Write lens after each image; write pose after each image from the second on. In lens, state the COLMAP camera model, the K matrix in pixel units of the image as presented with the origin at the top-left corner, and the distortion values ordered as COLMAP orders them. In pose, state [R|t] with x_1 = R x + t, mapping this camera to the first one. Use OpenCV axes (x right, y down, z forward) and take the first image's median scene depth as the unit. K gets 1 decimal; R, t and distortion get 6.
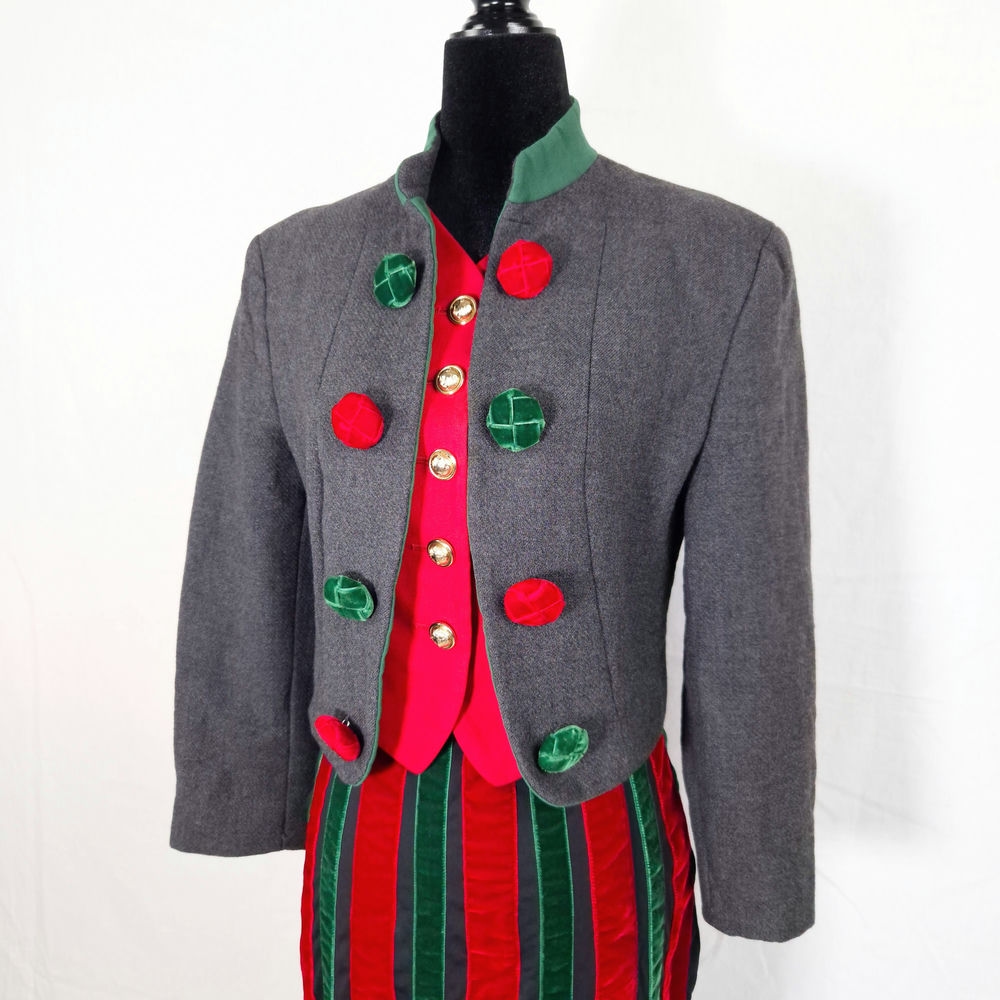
lens RADIAL K [[989.9, 0, 485.5], [0, 989.9, 528.9], [0, 0, 1]] dist [0.028794, 0.000000]
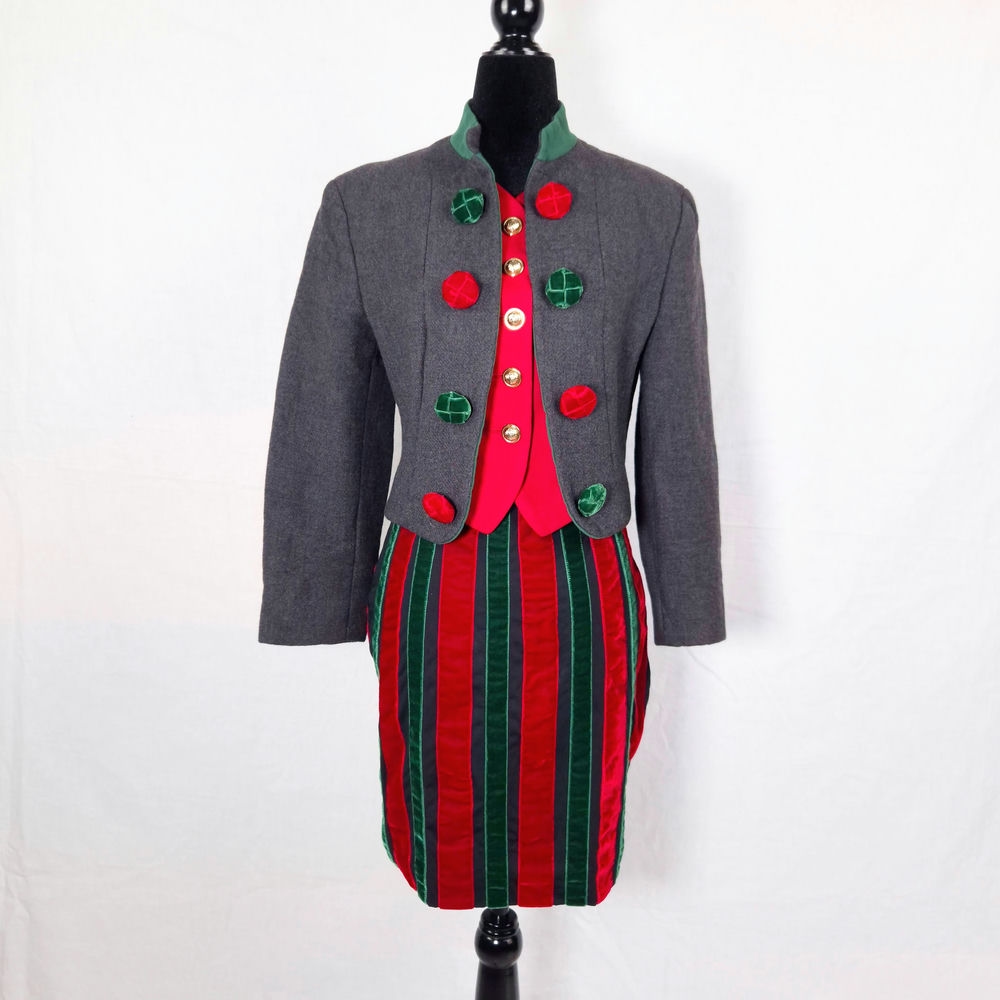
lens RADIAL K [[1043.7, 0, 507.3], [0, 1043.7, 525.6], [0, 0, 1]] dist [0.002750, 0.000000]
pose [[0.965771, -0.032240, 0.257386, -0.441876], [0.042933, 0.998428, -0.036034, 0.289414], [-0.255819, 0.045851, 0.965637, -0.524411]]
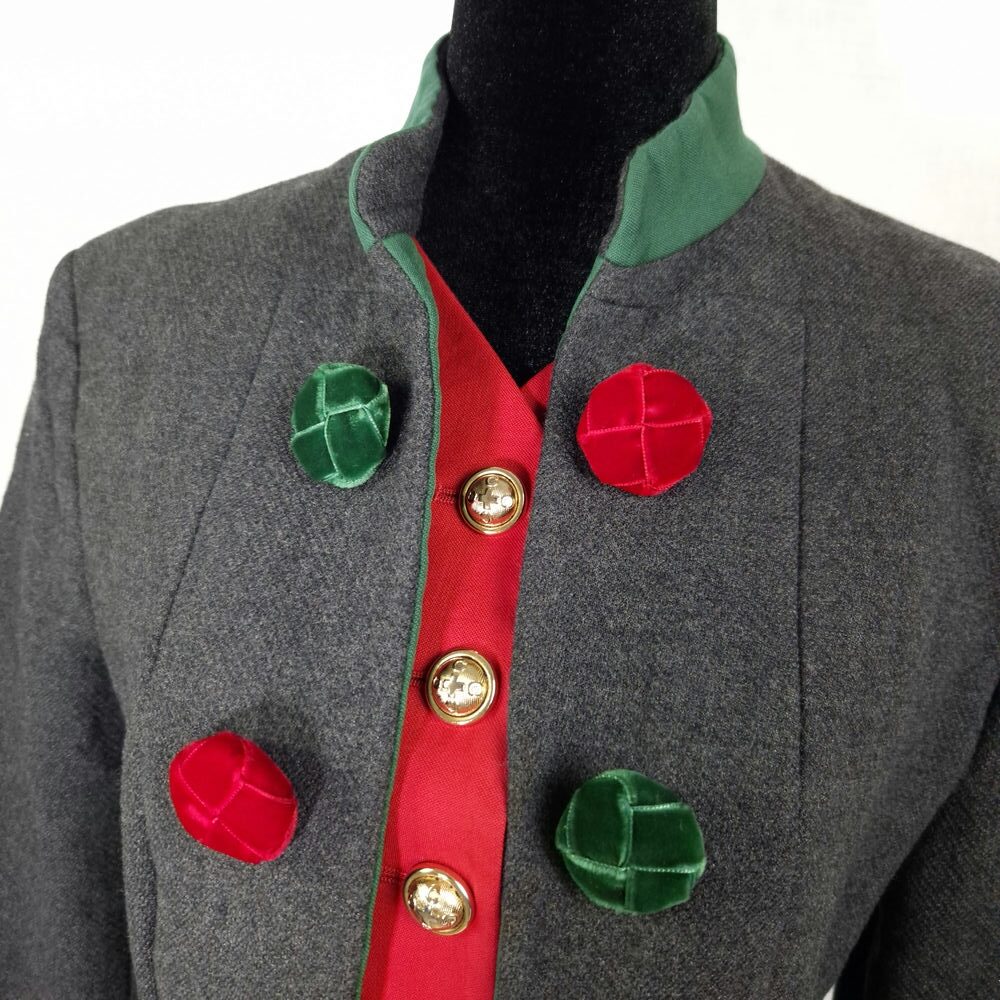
lens RADIAL K [[989.9, 0, 513.3], [0, 989.9, 523.6], [0, 0, 1]] dist [0.028794, 0.000000]
pose [[0.994860, 0.041646, 0.092304, -0.051193], [-0.046874, 0.997374, 0.055209, -0.223326], [-0.089762, -0.059252, 0.994199, 0.528399]]
